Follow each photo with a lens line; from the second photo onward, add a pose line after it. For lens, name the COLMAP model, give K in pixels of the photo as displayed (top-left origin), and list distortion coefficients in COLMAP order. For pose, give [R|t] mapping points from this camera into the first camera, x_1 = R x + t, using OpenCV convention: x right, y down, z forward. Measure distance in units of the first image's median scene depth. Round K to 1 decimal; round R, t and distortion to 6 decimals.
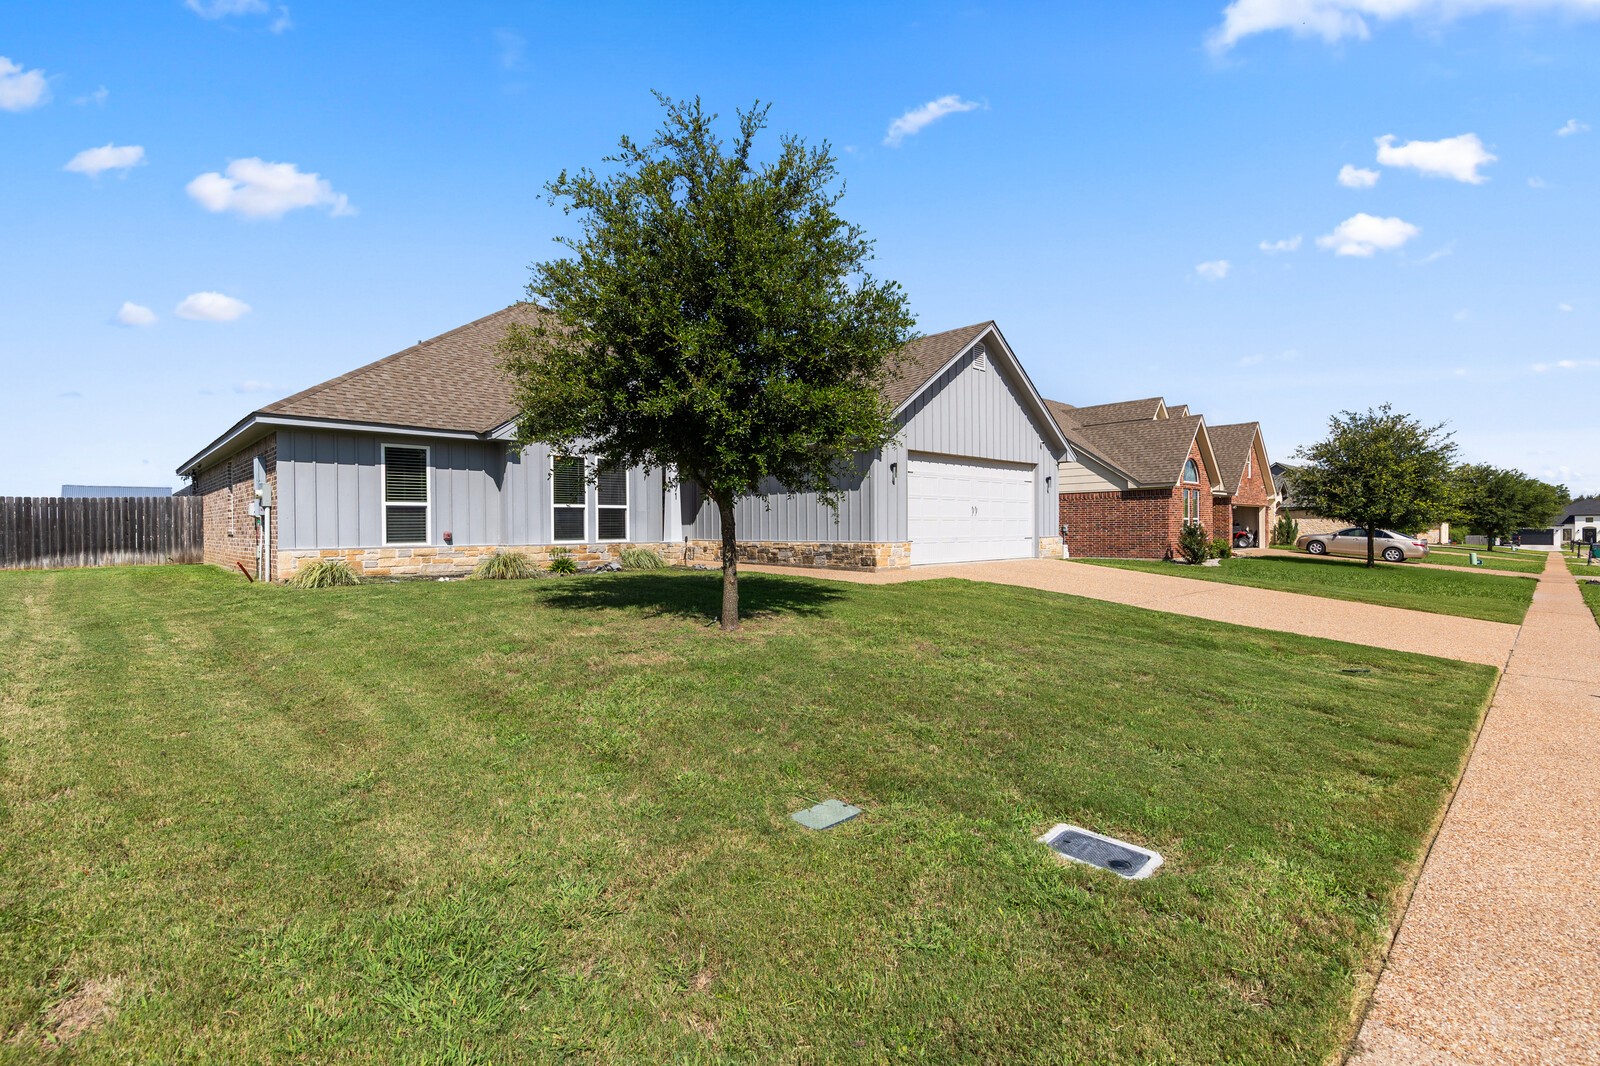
lens RADIAL K [[724.6, 0, 799.3], [0, 724.6, 541.5], [0, 0, 1]] dist [0.008149, -0.002627]
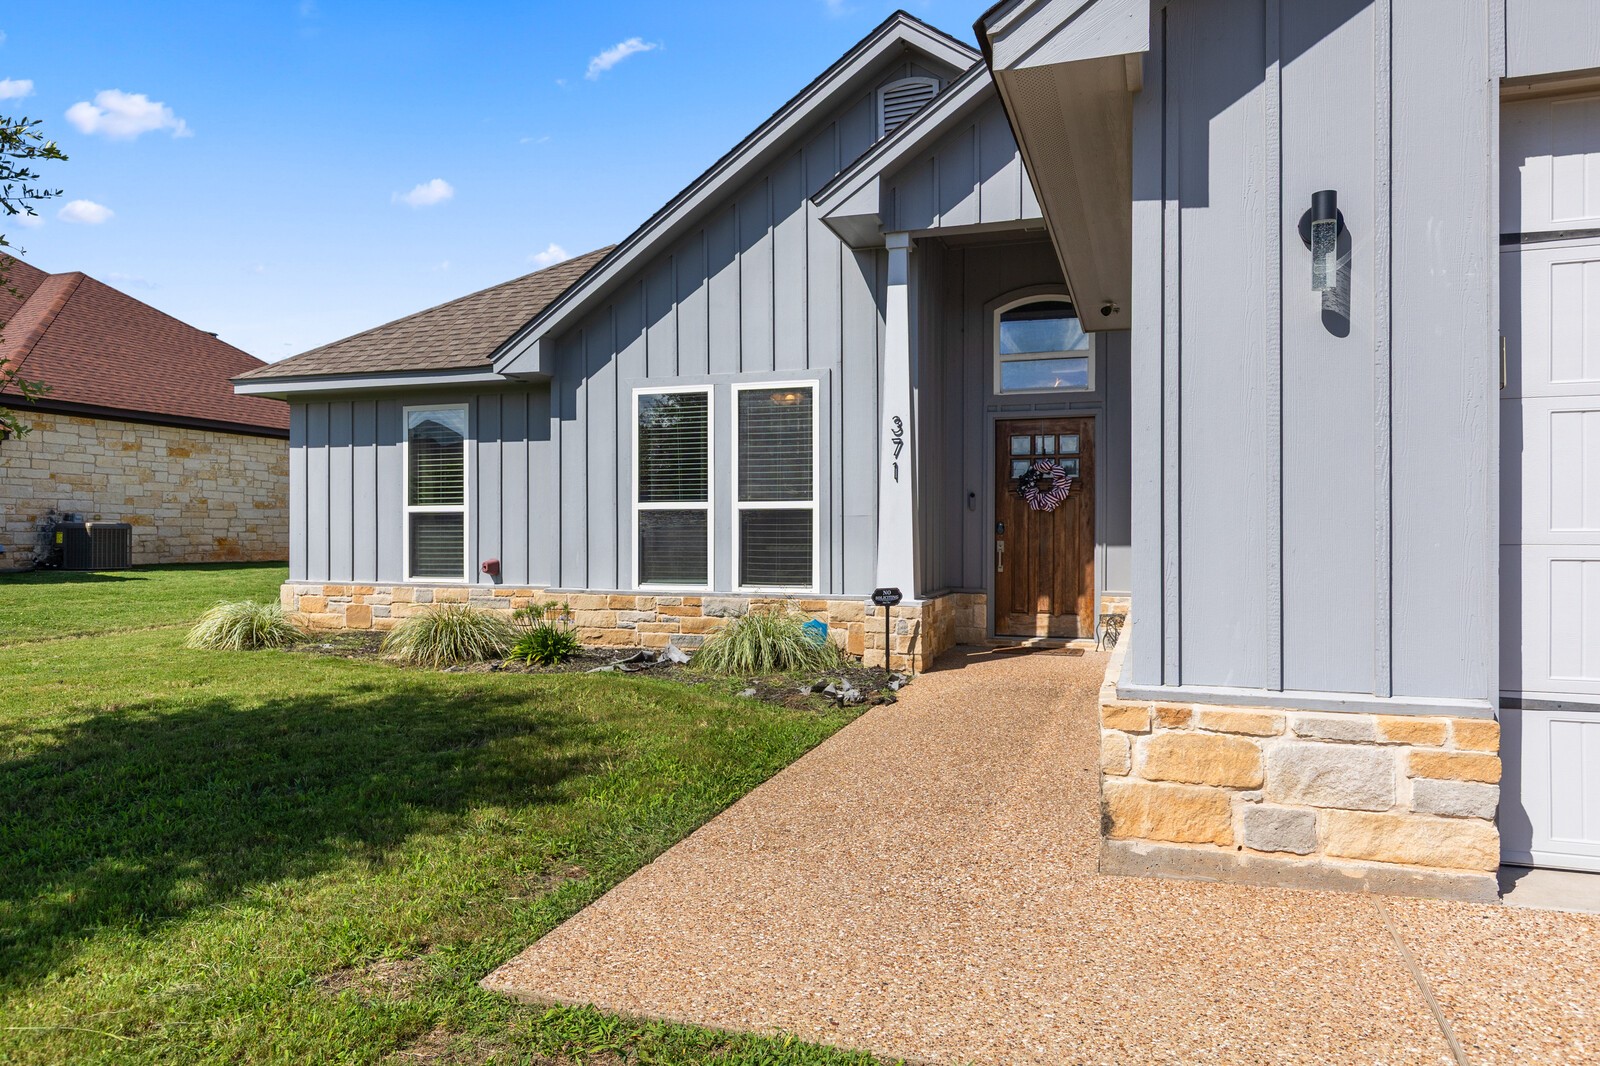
lens RADIAL K [[1036.6, 0, 797.2], [0, 1036.6, 537.3], [0, 0, 1]] dist [0.008865, 0.001980]
pose [[0.452474, 0.009807, -0.891724, 0.272086], [-0.023425, 0.999725, -0.000892, -0.031091], [0.891470, 0.021292, 0.452579, 0.778081]]
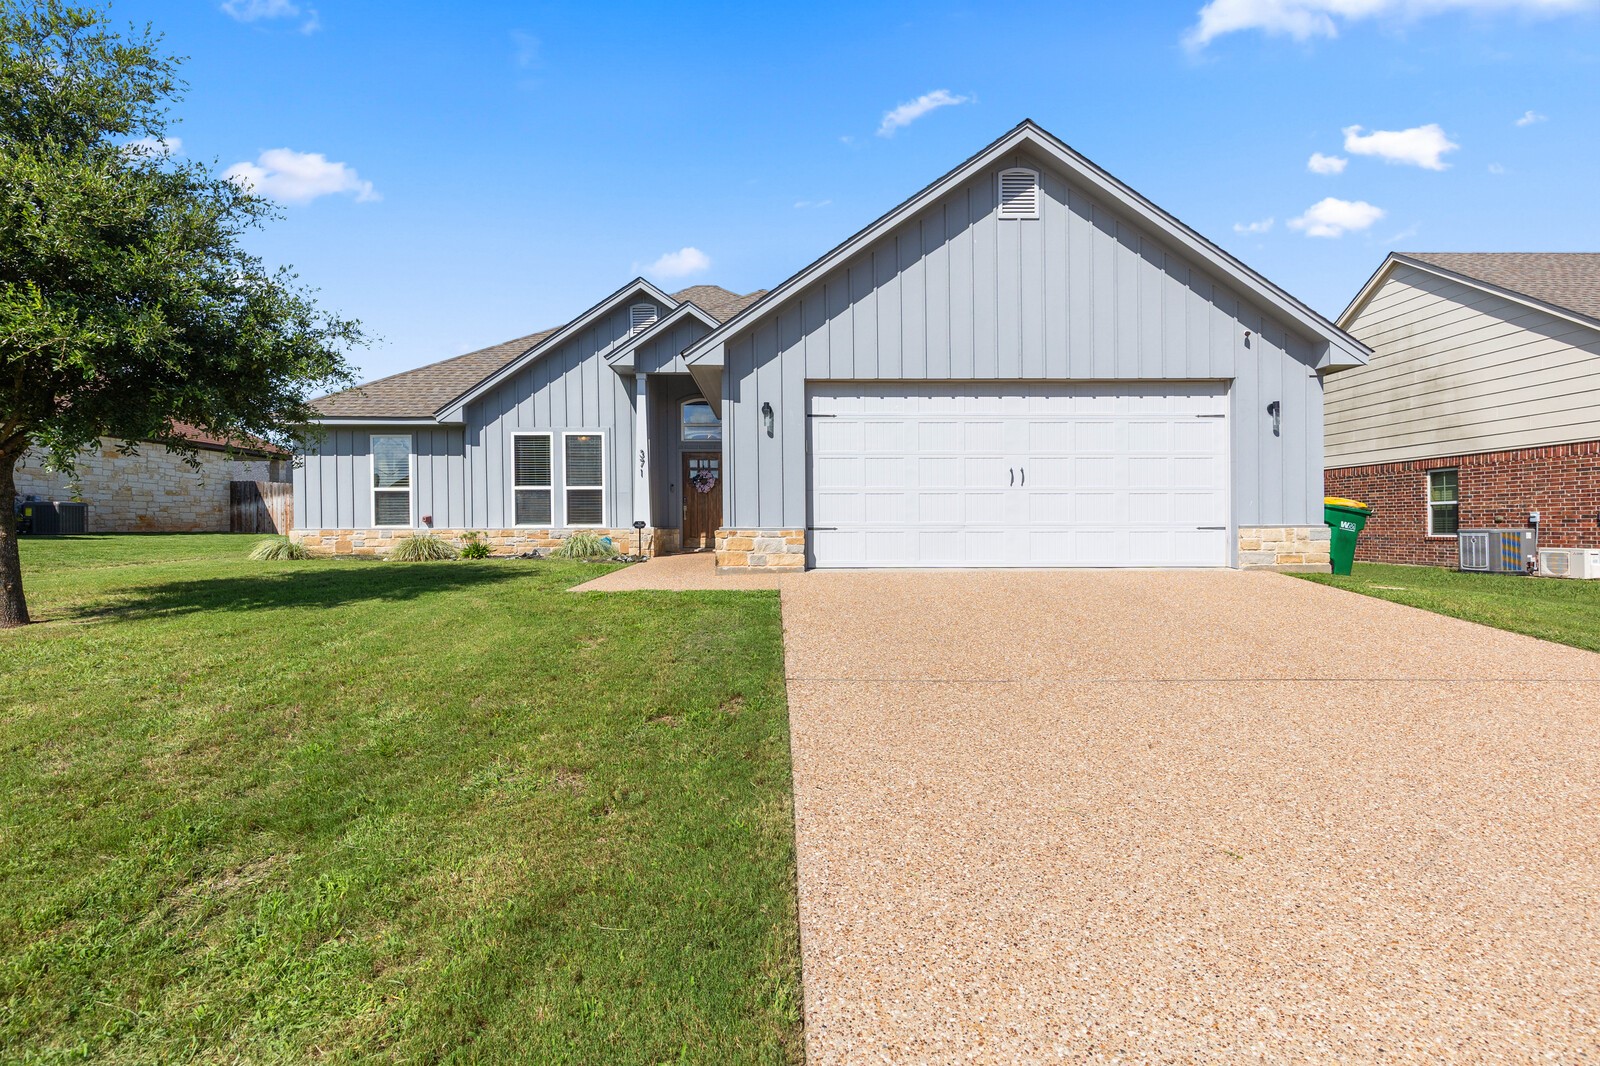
lens RADIAL K [[724.6, 0, 794.1], [0, 724.6, 542.9], [0, 0, 1]] dist [0.008149, -0.002627]
pose [[0.731358, 0.019446, -0.681716, 0.563779], [-0.015352, 0.999810, 0.012050, 0.005242], [0.681821, 0.001653, 0.731518, 0.541291]]
